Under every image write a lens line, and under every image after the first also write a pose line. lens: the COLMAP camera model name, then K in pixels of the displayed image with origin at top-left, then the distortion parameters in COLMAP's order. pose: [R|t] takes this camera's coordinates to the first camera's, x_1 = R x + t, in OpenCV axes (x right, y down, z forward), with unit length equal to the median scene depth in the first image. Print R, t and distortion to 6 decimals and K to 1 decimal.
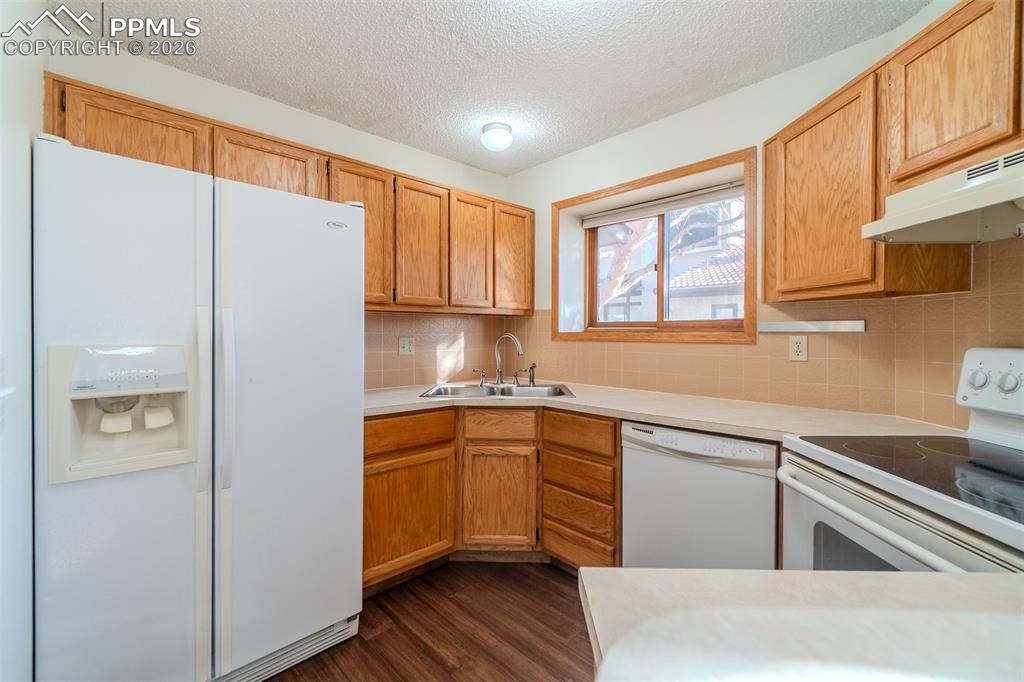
lens RADIAL K [[436.7, 0, 512.0], [0, 436.7, 341.0], [0, 0, 1]] dist [-0.001247, -0.000222]
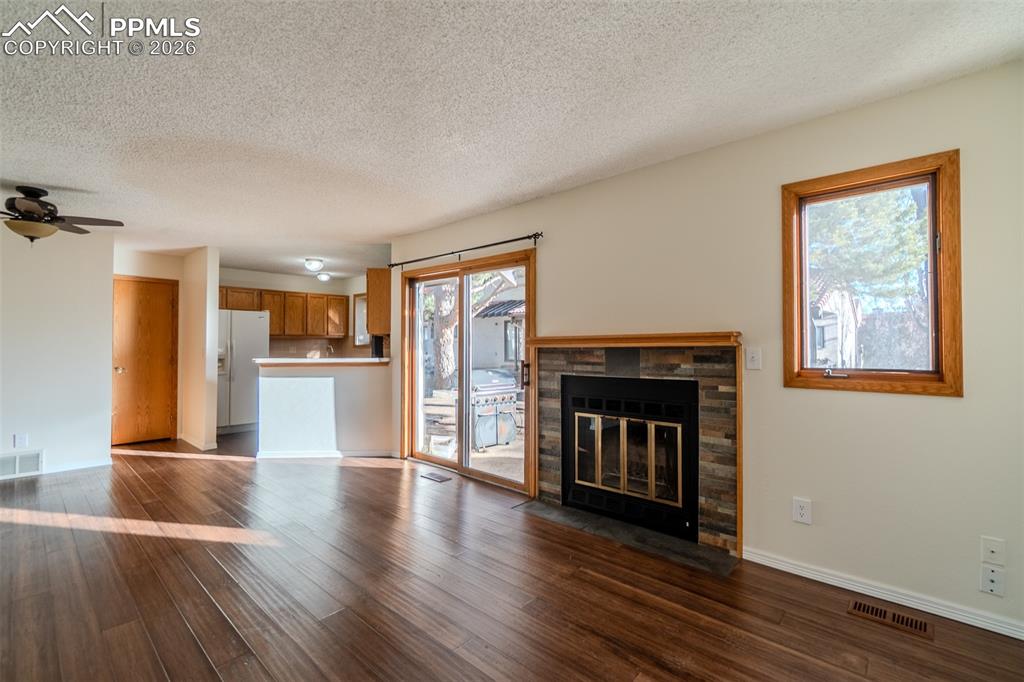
lens RADIAL K [[454.2, 0, 512.0], [0, 454.2, 341.0], [0, 0, 1]] dist [-0.001699, -0.000228]
pose [[0.997829, -0.000665, 0.065850, 0.930663], [0.002145, 0.999747, -0.022407, 0.022892], [-0.065818, 0.022500, 0.997578, -1.894341]]
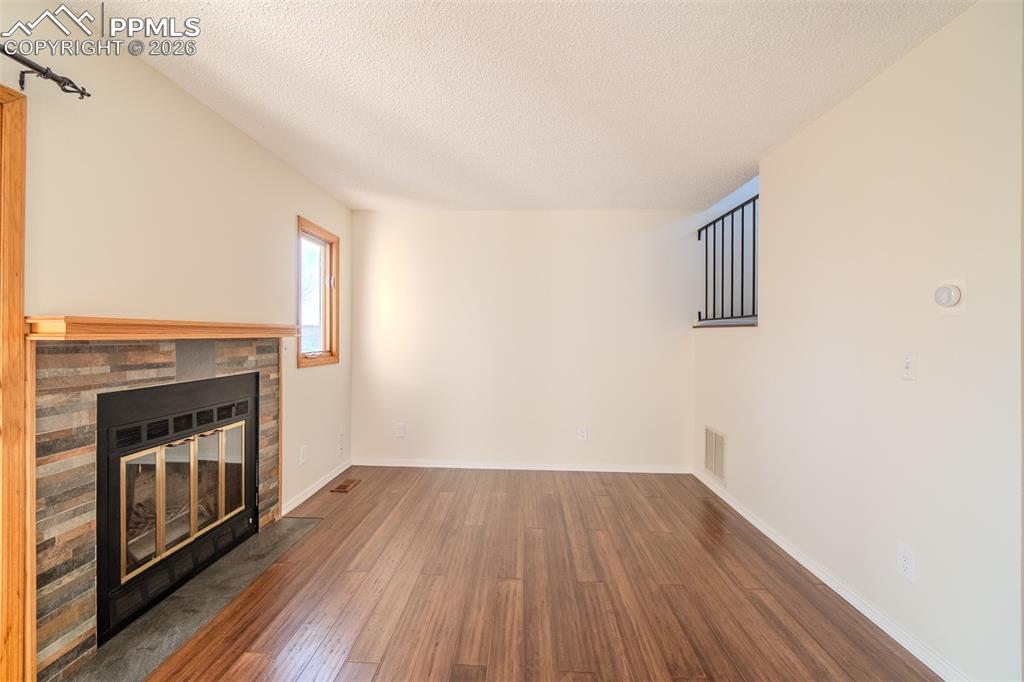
lens RADIAL K [[436.7, 0, 512.0], [0, 436.7, 341.0], [0, 0, 1]] dist [-0.001247, -0.000222]
pose [[-0.694921, -0.015761, 0.718913, -0.451172], [-0.005151, 0.999843, 0.016941, -0.025264], [-0.719067, 0.008069, -0.694893, 0.916395]]
